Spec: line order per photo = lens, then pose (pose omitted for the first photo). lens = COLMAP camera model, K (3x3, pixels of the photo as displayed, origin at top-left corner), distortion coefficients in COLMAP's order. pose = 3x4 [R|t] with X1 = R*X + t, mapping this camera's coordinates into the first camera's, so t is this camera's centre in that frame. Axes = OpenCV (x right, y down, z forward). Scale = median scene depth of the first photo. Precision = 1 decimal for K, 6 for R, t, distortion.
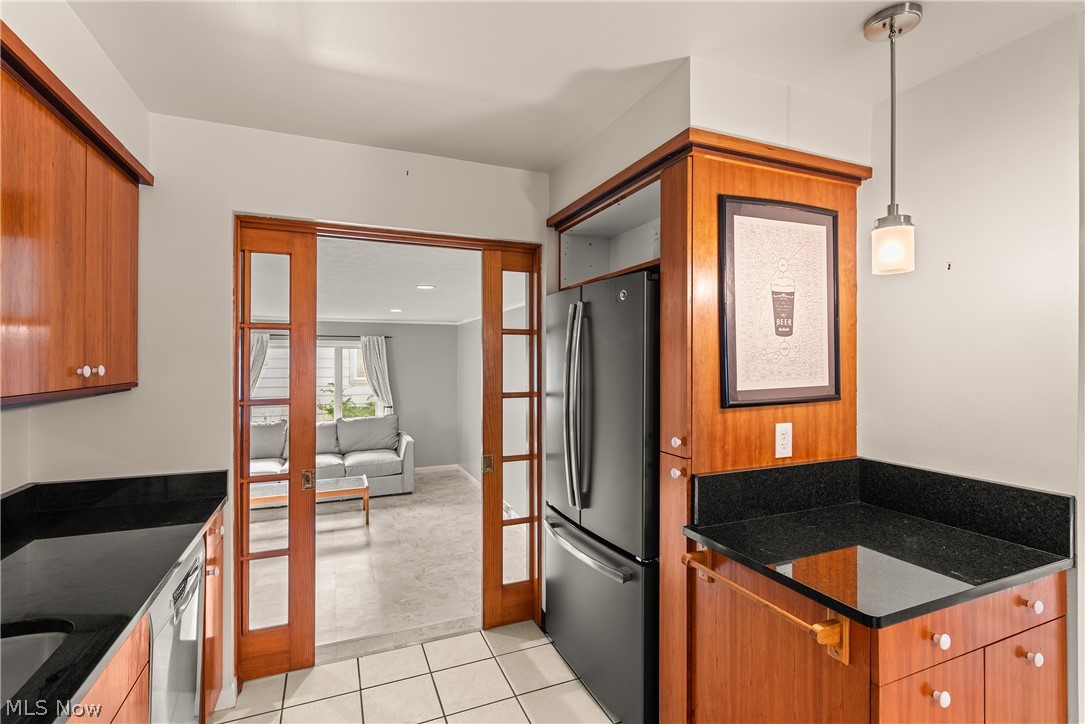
lens RADIAL K [[497.2, 0, 542.1], [0, 497.2, 357.1], [0, 0, 1]] dist [0.004010, -0.001259]
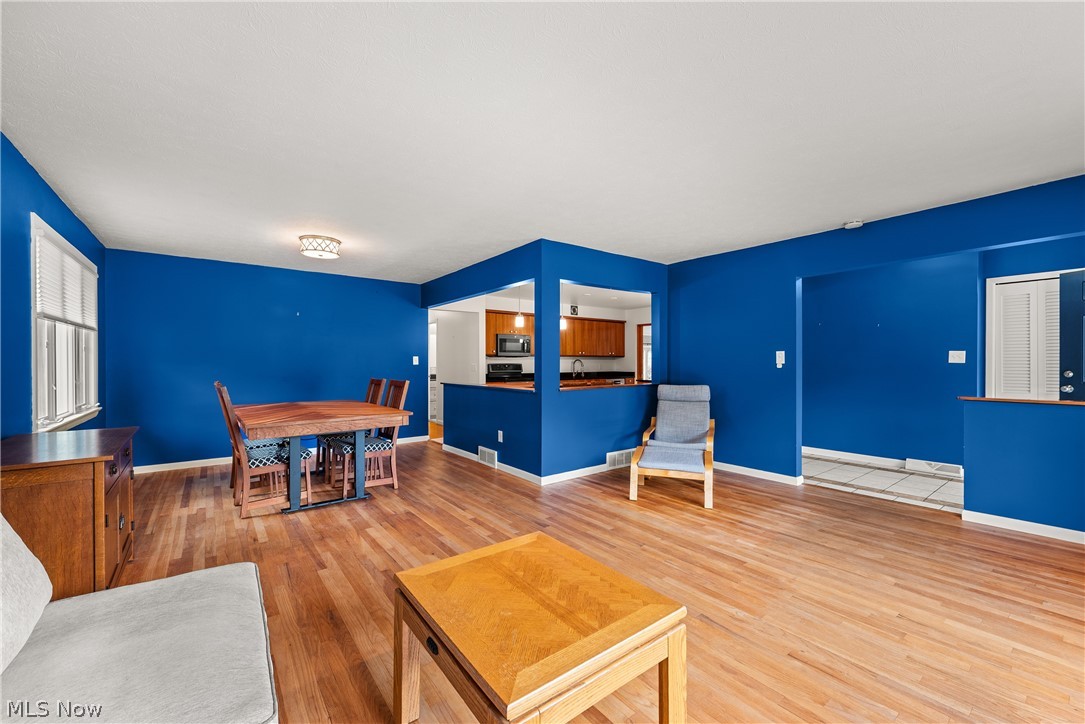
lens RADIAL K [[434.1, 0, 542.2], [0, 434.1, 361.4], [0, 0, 1]] dist [0.010444, -0.003368]
pose [[0.251073, -0.007707, -0.967938, 3.950419], [0.006126, 0.999961, -0.006373, 0.139742], [0.967949, -0.004330, 0.251110, -1.247652]]
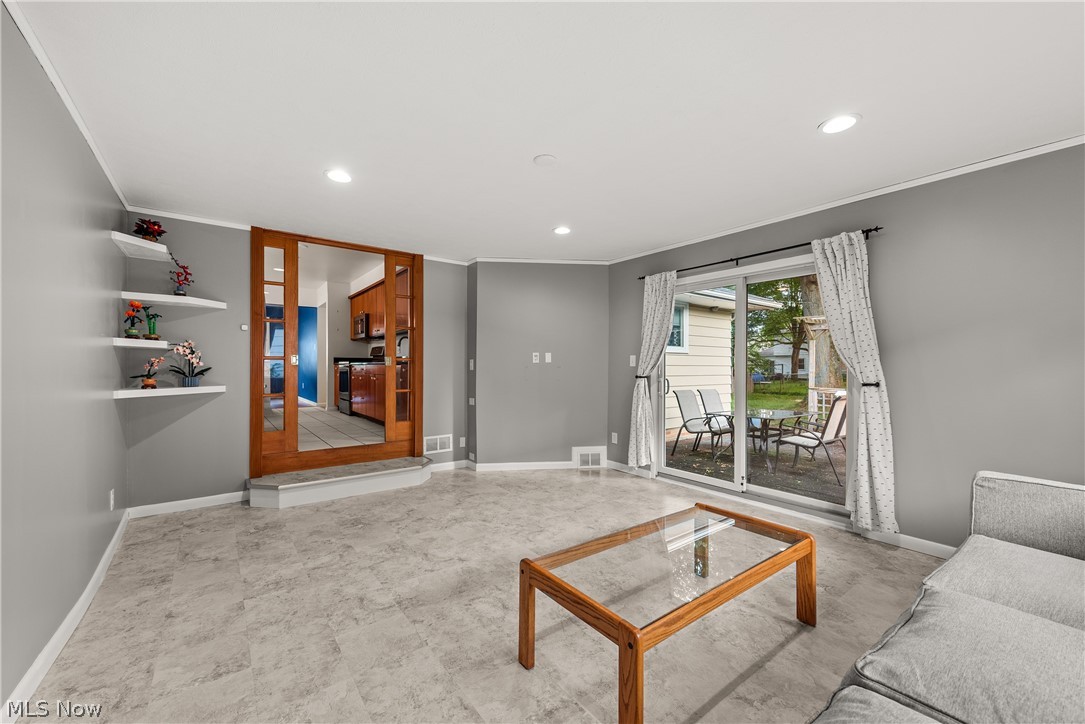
lens RADIAL K [[434.1, 0, 549.7], [0, 434.1, 368.6], [0, 0, 1]] dist [0.010444, -0.003368]
pose [[-0.967100, -0.001613, -0.254392, -0.801942], [-0.001305, 0.999998, -0.001381, 0.330538], [0.254394, -0.001004, -0.967100, 3.674929]]
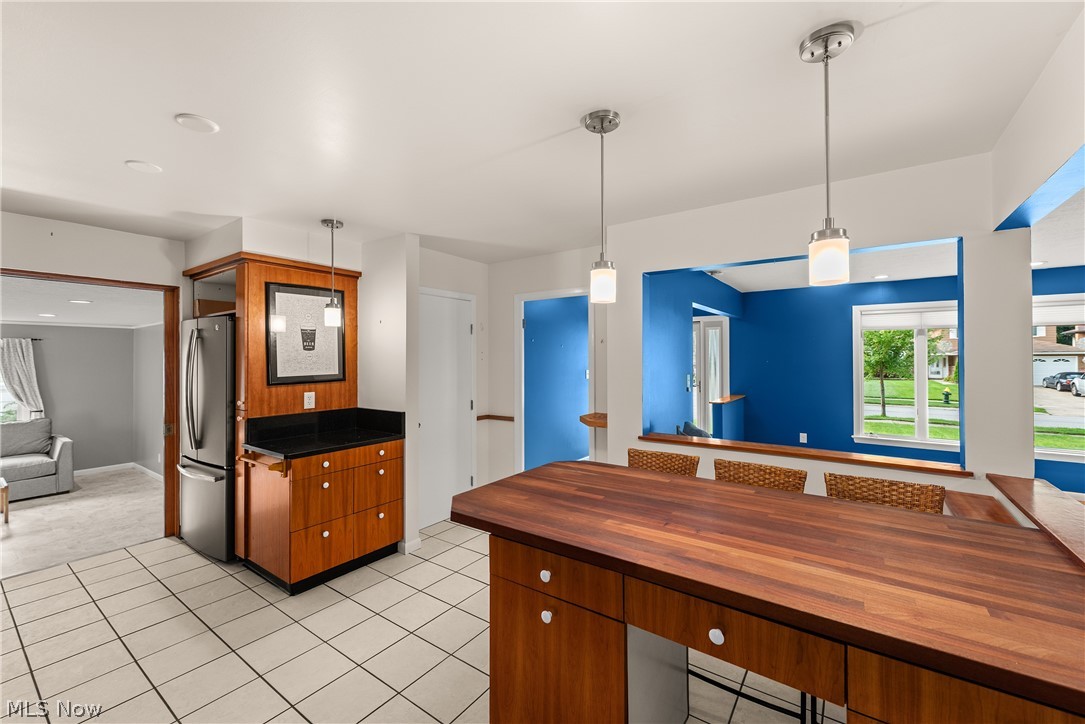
lens RADIAL K [[434.1, 0, 539.2], [0, 434.1, 356.3], [0, 0, 1]] dist [0.010444, -0.003368]
pose [[0.852505, -0.002687, 0.522712, 0.325011], [0.004071, 0.999991, -0.001498, -0.009927], [-0.522703, 0.003405, 0.852508, -0.974775]]
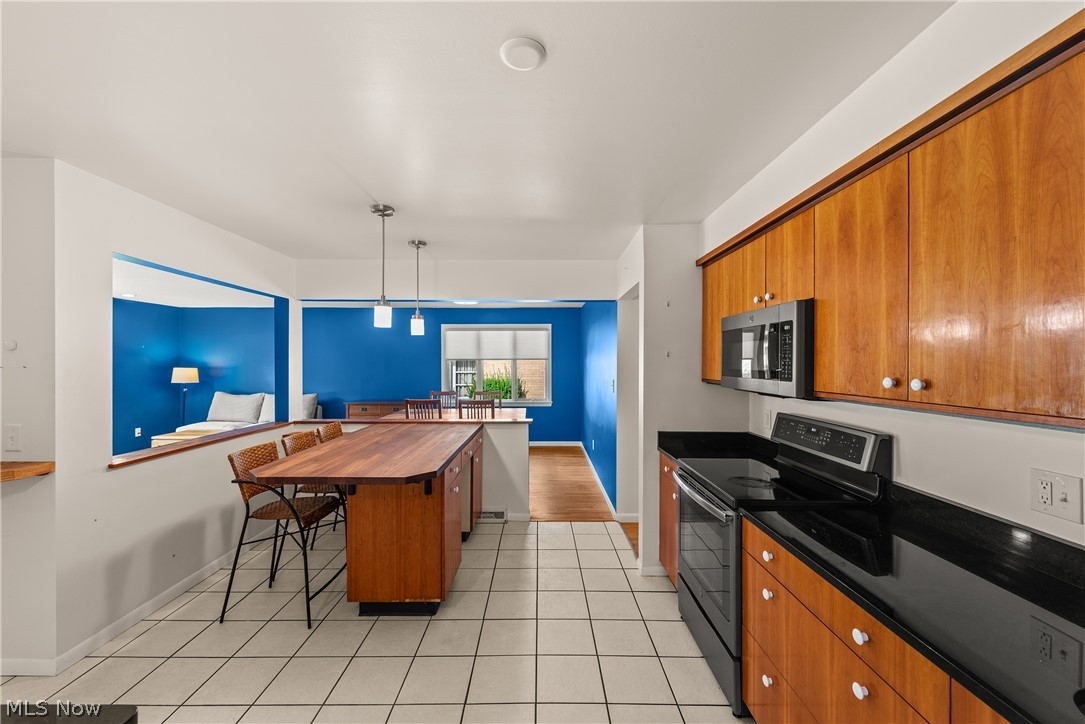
lens RADIAL K [[434.1, 0, 547.7], [0, 434.1, 363.0], [0, 0, 1]] dist [0.010444, -0.003368]
pose [[-0.925836, -0.005630, 0.377883, -0.103469], [-0.005835, 0.999983, 0.000604, -0.009337], [-0.377880, -0.001645, -0.925853, 0.771673]]
